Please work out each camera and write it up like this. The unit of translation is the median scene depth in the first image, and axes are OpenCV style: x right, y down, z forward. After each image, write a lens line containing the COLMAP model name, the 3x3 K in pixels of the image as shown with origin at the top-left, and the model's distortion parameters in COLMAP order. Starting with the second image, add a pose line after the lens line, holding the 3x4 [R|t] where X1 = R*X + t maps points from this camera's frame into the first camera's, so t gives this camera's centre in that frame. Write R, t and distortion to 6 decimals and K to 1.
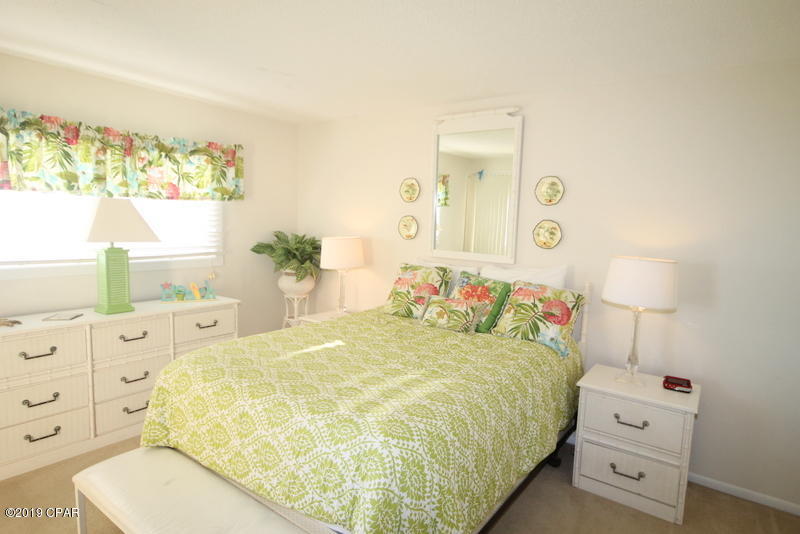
lens RADIAL K [[459.2, 0, 410.4], [0, 459.2, 271.9], [0, 0, 1]] dist [0.006624, 0.006734]
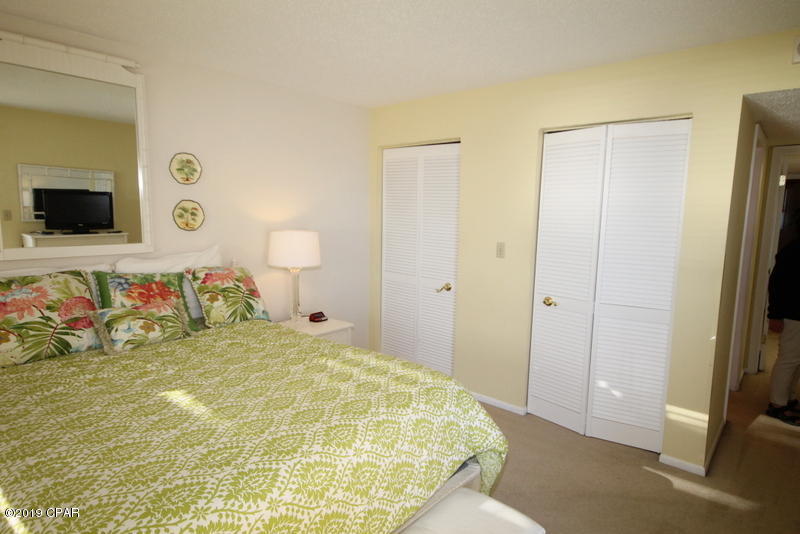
lens RADIAL K [[459.2, 0, 416.5], [0, 459.2, 251.0], [0, 0, 1]] dist [0.006624, 0.006734]
pose [[0.083132, -0.130355, 0.987976, -0.698969], [0.102280, 0.987288, 0.121658, -0.087704], [-0.991276, 0.090936, 0.095408, 0.519213]]
